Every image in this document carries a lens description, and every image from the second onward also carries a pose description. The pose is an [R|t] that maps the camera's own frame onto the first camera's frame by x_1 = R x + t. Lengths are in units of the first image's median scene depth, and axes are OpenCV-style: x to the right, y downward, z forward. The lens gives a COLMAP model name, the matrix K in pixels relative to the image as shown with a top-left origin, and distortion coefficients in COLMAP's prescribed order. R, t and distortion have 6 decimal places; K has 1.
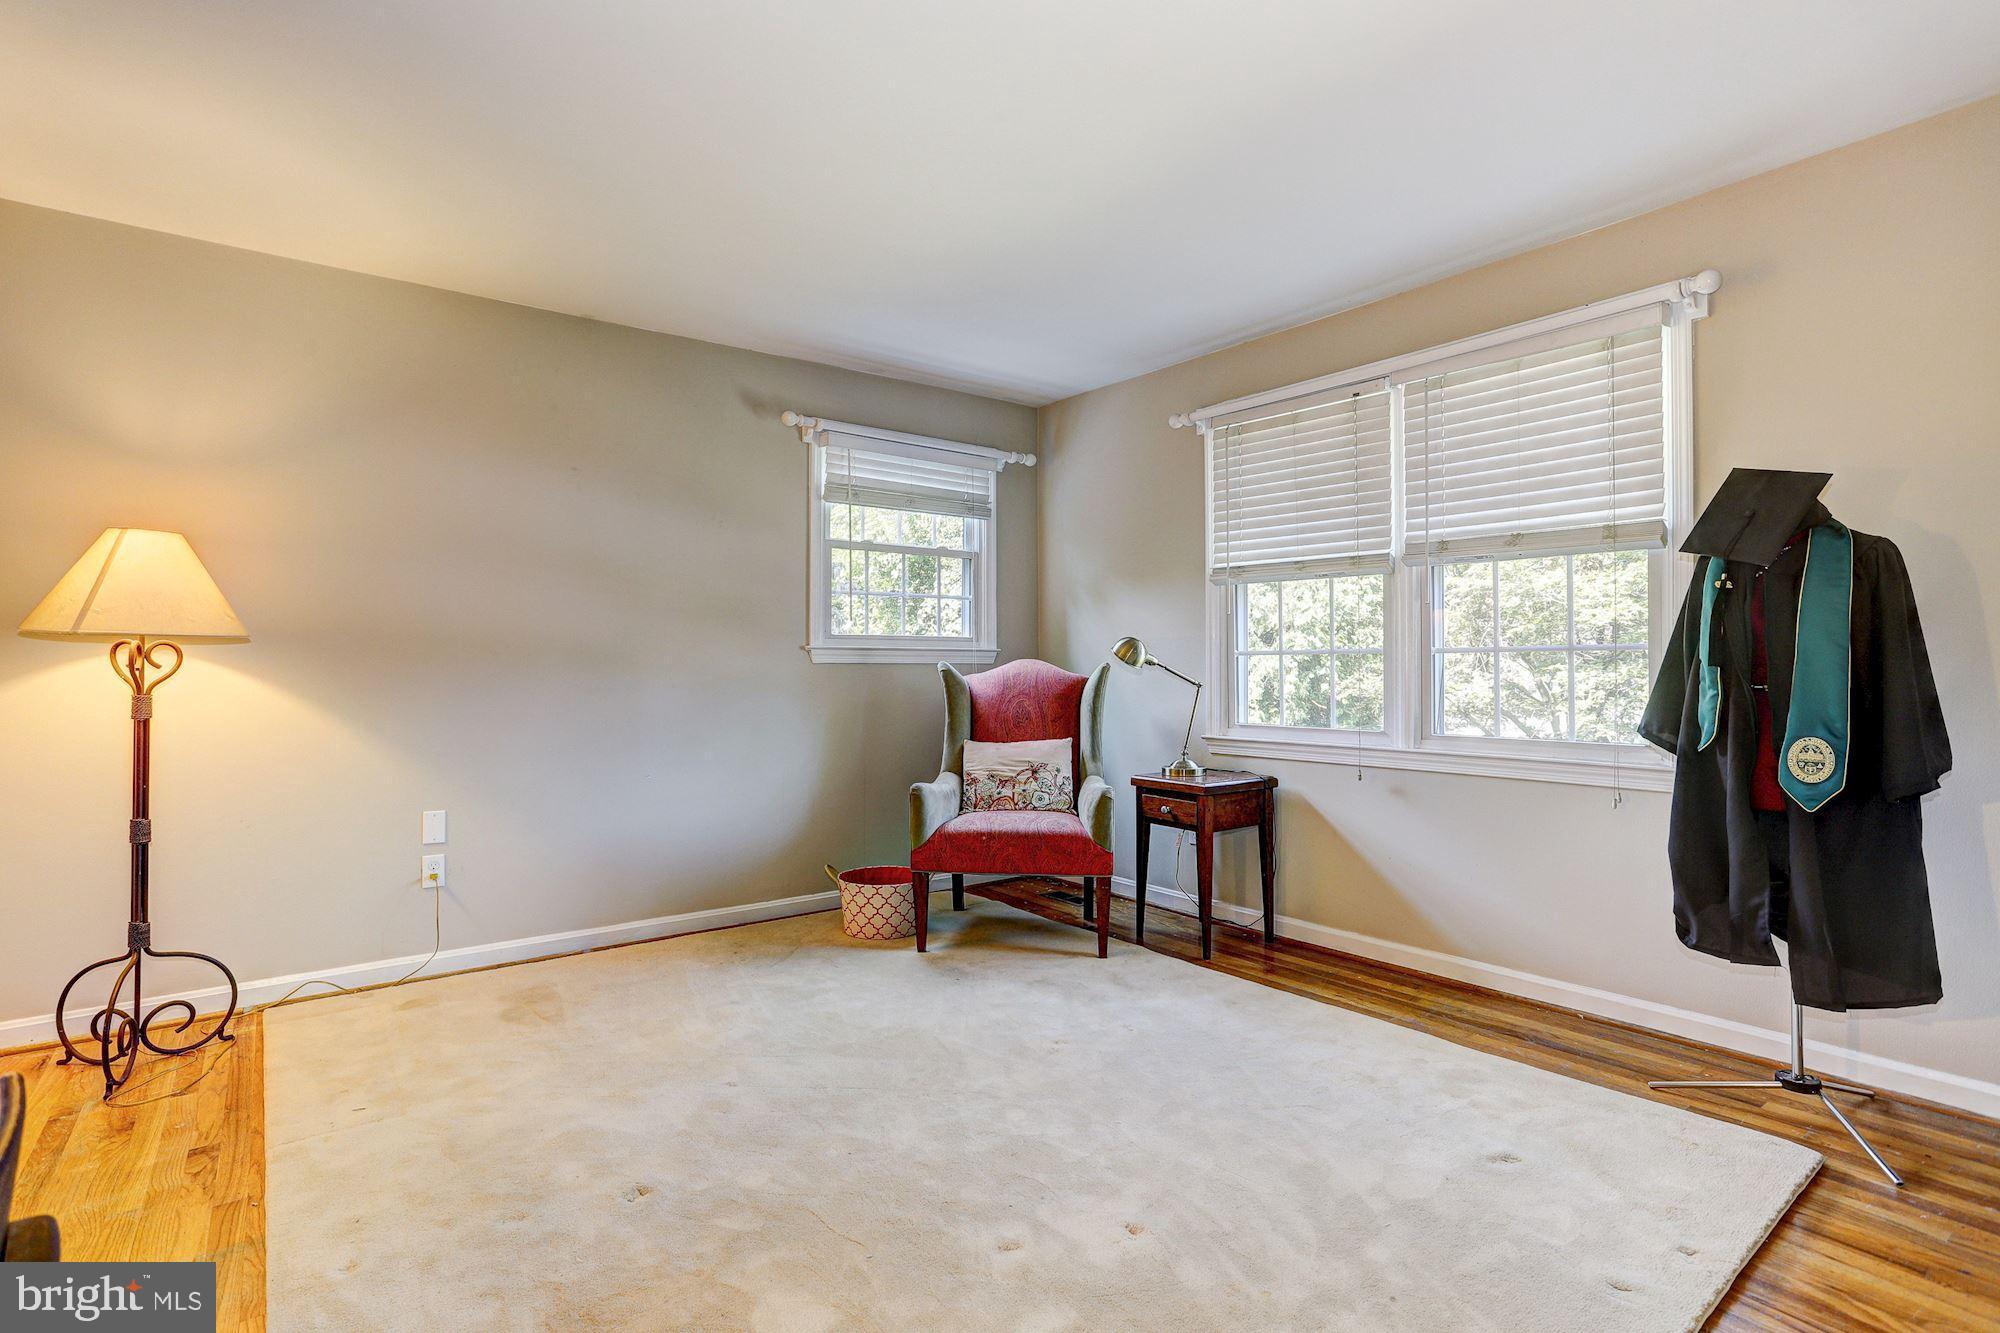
lens RADIAL K [[974.5, 0, 991.0], [0, 974.5, 662.5], [0, 0, 1]] dist [-0.058979, 0.036596]
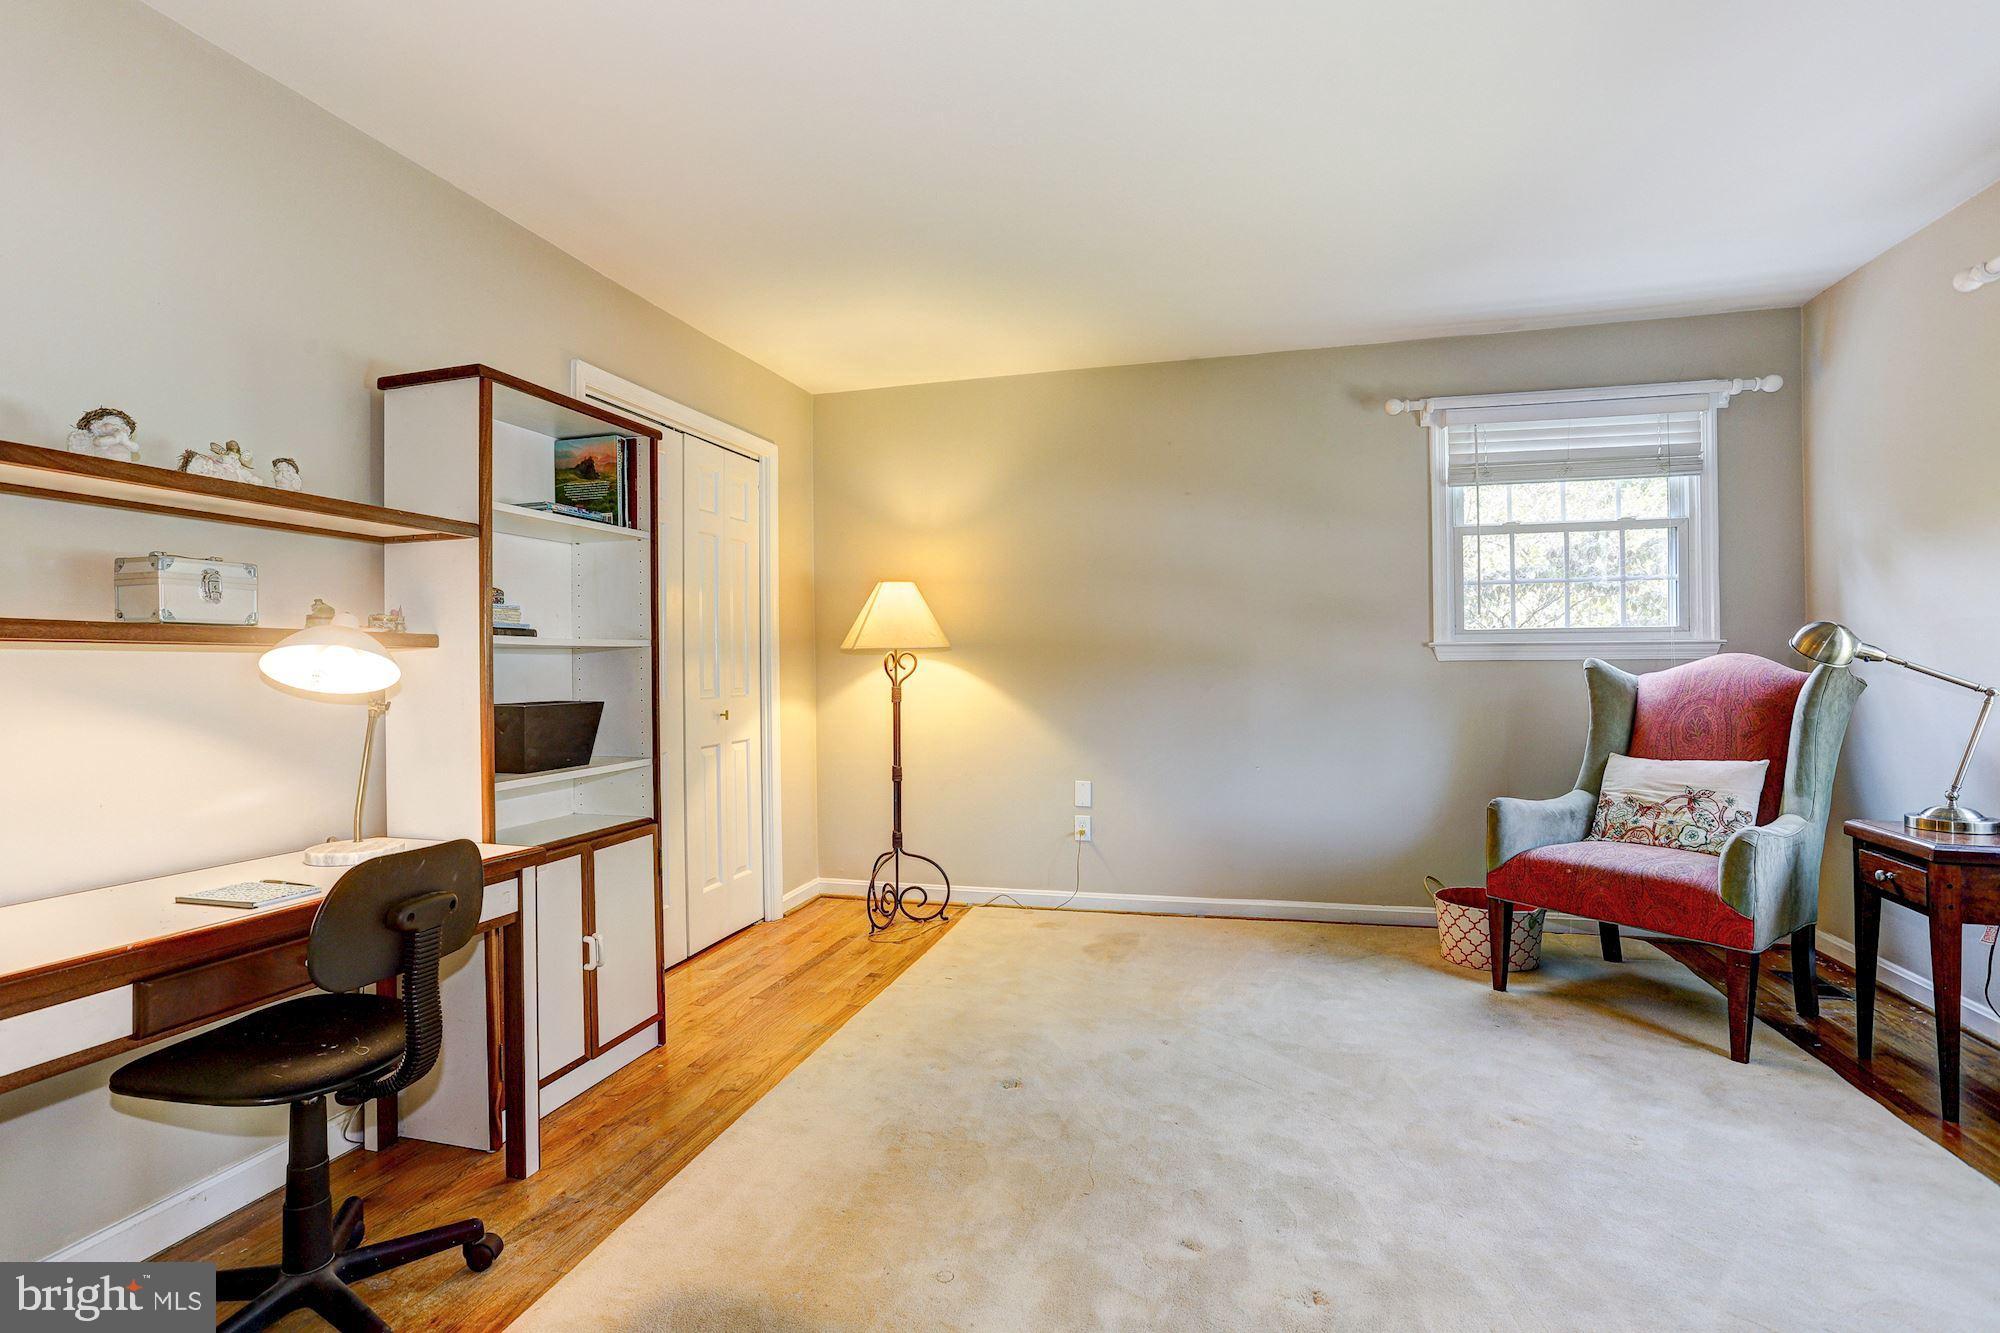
lens RADIAL K [[974.5, 0, 991.0], [0, 974.5, 662.5], [0, 0, 1]] dist [-0.058979, 0.036596]
pose [[0.604228, -0.006473, -0.796785, 0.321756], [0.010622, 0.999944, -0.000069, -0.002509], [0.796740, -0.008422, 0.604263, 0.107193]]
